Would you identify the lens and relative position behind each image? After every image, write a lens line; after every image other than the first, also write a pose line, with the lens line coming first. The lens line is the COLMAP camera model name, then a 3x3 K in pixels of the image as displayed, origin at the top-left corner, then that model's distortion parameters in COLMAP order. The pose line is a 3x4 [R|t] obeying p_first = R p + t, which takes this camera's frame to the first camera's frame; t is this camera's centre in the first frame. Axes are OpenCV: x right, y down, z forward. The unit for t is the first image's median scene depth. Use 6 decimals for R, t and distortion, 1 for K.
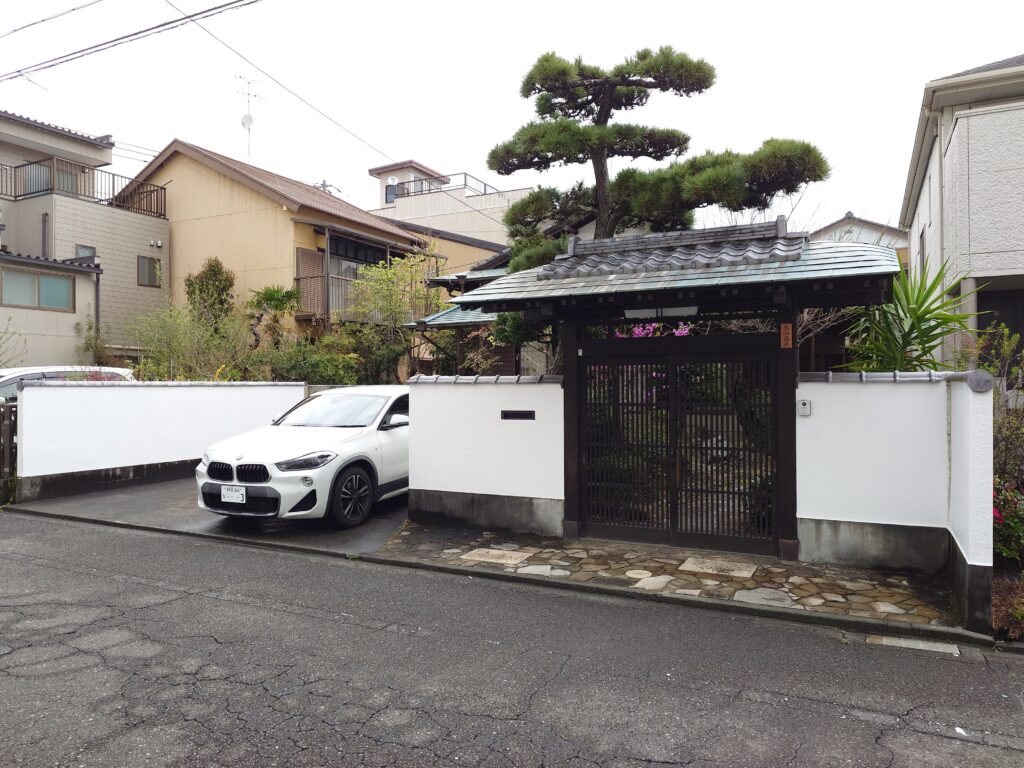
lens RADIAL K [[720.1, 0, 521.2], [0, 720.1, 381.5], [0, 0, 1]] dist [0.009097, -0.012208]
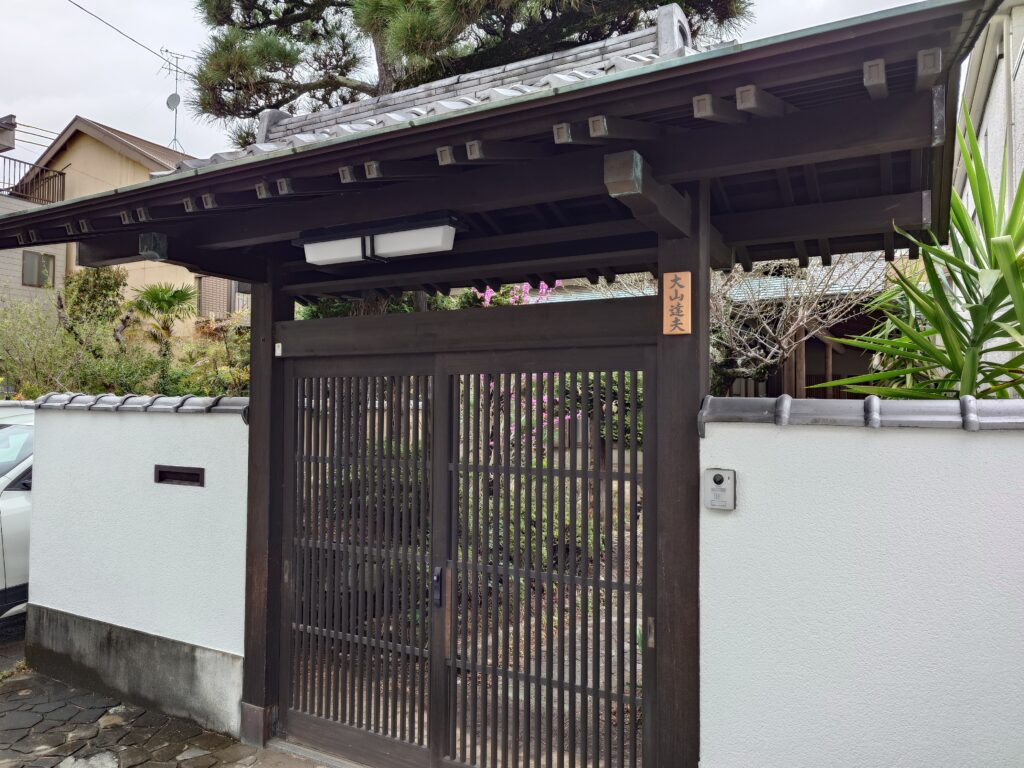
lens RADIAL K [[720.1, 0, 519.3], [0, 720.1, 385.3], [0, 0, 1]] dist [0.009097, -0.012208]
pose [[0.999078, 0.012239, -0.041160, 0.253963], [-0.013260, 0.999609, -0.024629, -0.006813], [0.040842, 0.025152, 0.998849, 0.514390]]
